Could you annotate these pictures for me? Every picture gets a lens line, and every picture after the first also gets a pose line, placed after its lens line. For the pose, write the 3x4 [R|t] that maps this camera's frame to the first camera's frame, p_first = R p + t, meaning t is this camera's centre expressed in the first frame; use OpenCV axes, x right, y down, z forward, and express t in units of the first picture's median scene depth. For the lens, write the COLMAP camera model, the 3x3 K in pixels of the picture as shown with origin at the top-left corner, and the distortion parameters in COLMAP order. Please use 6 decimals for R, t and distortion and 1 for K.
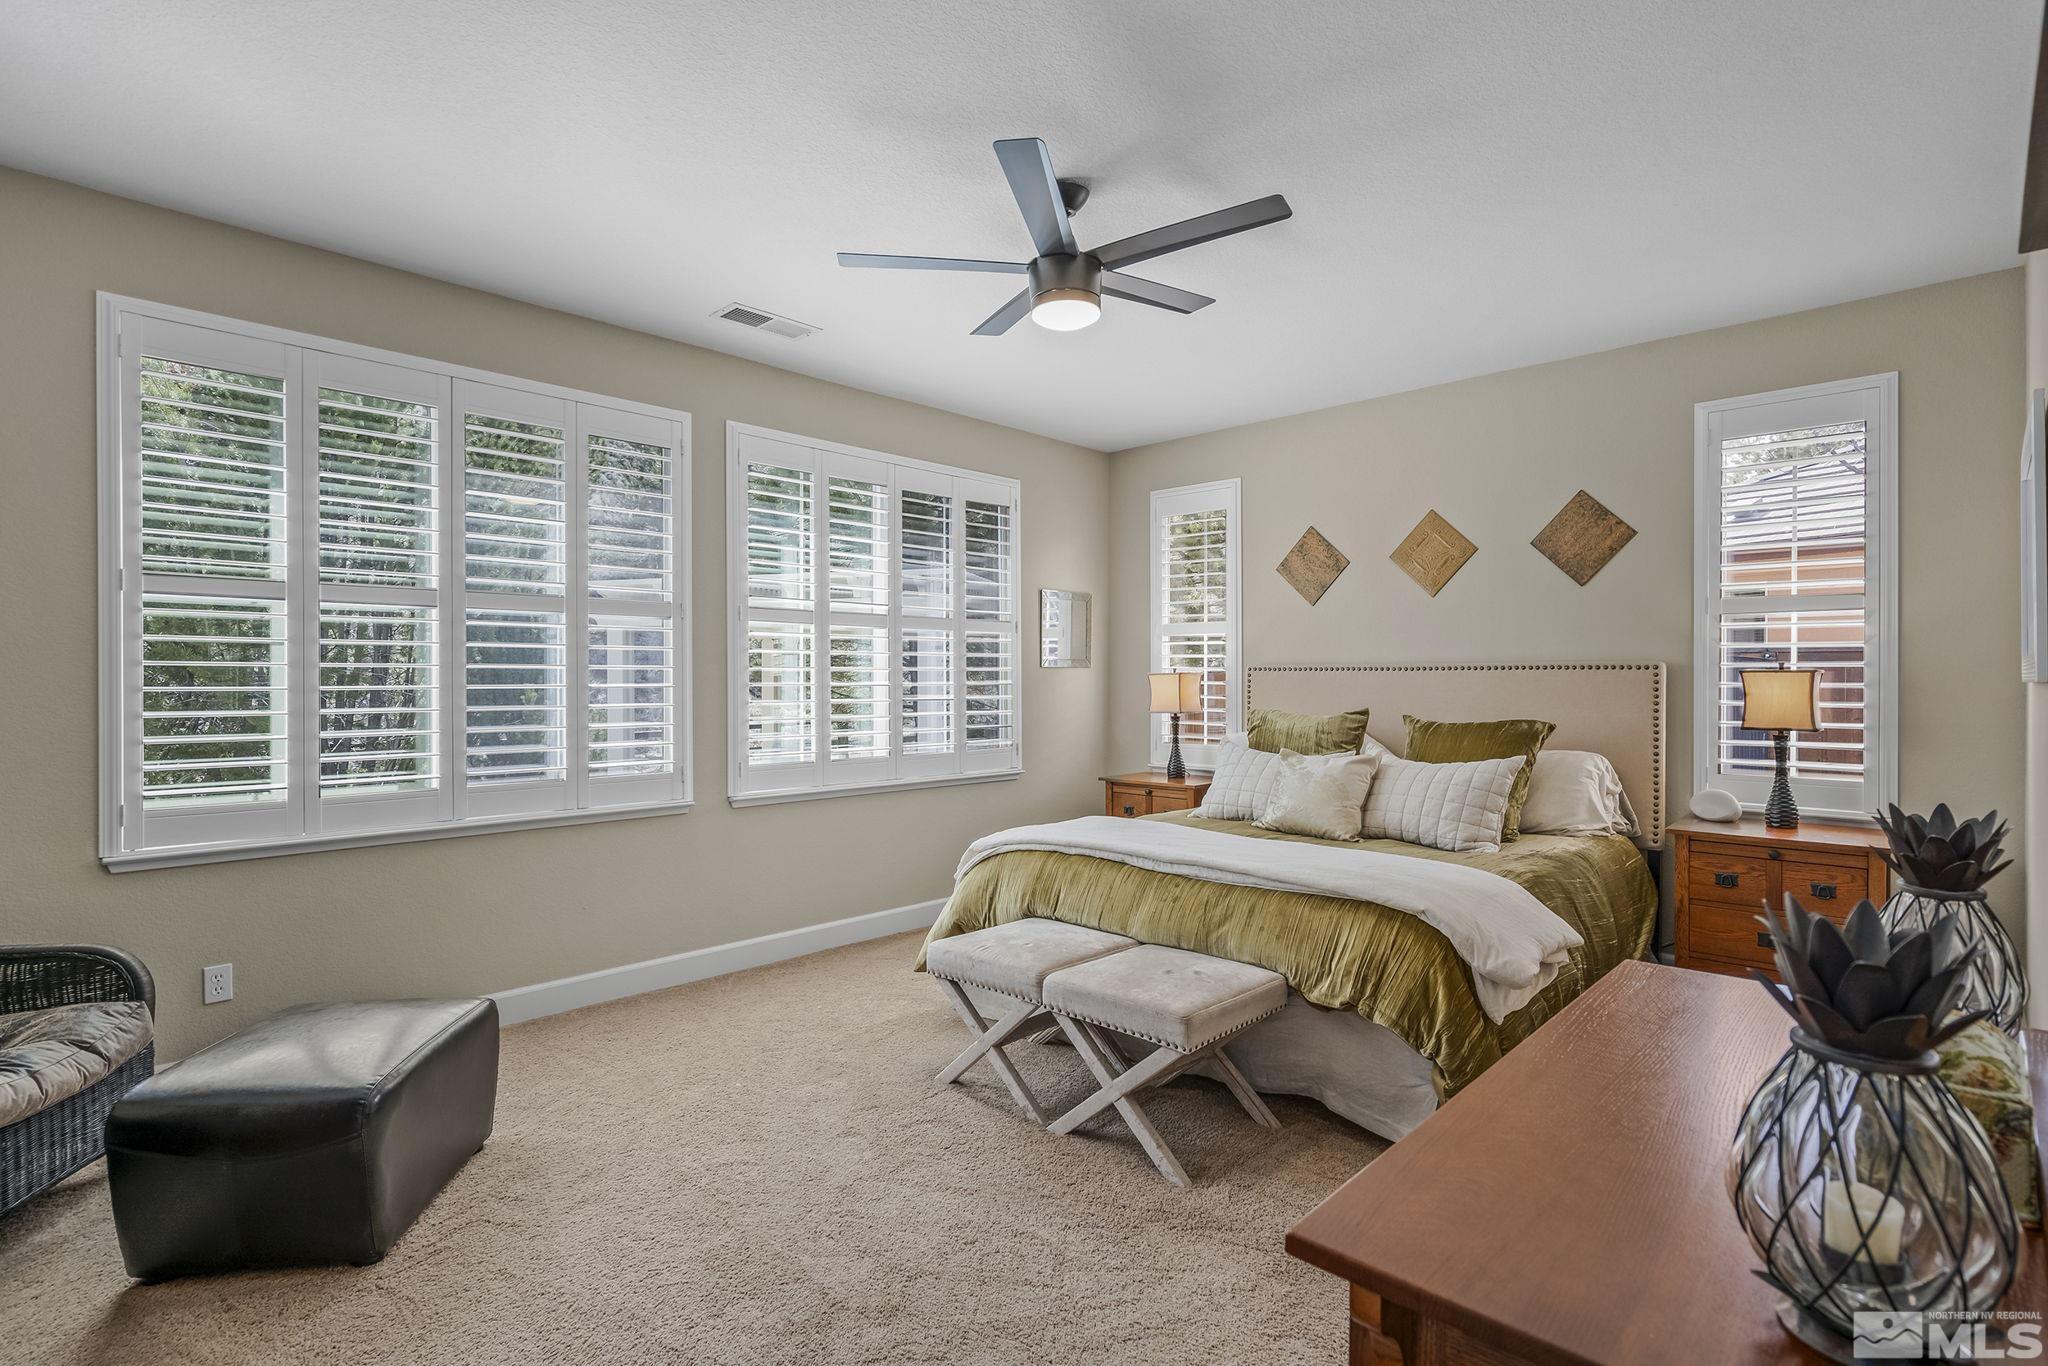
lens RADIAL K [[1007.5, 0, 1040.0], [0, 1007.5, 684.5], [0, 0, 1]] dist [-0.001267, 0.000497]
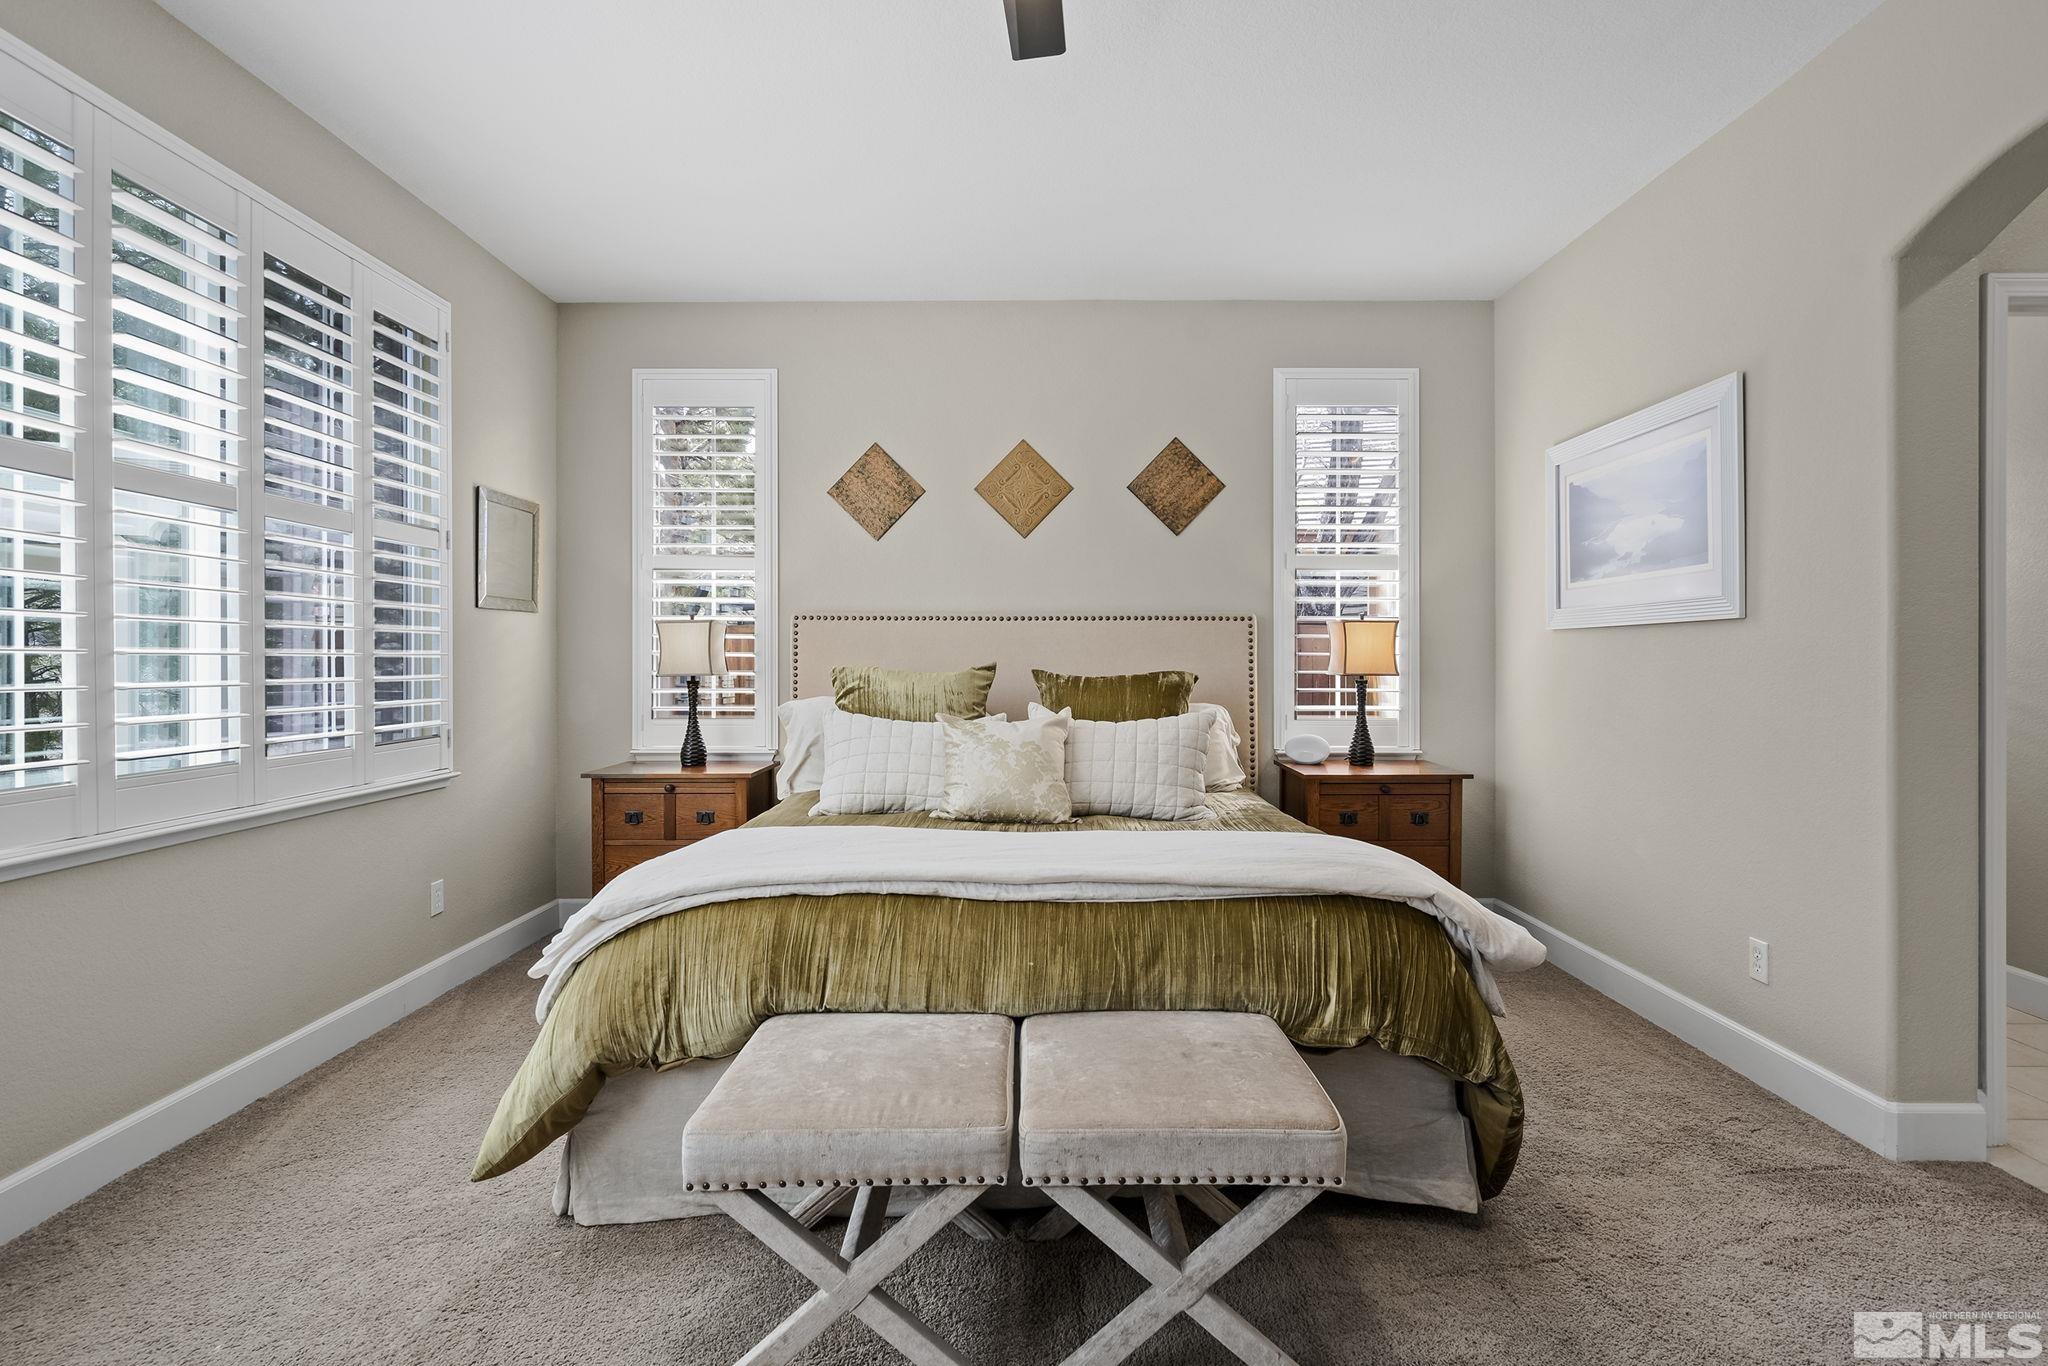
lens RADIAL K [[1007.5, 0, 1019.9], [0, 1007.5, 647.9], [0, 0, 1]] dist [-0.001267, 0.000497]
pose [[0.724231, 0.006607, 0.689526, -0.250495], [0.005059, 0.999876, -0.014895, 0.025687], [-0.689539, 0.014275, 0.724108, 0.405804]]
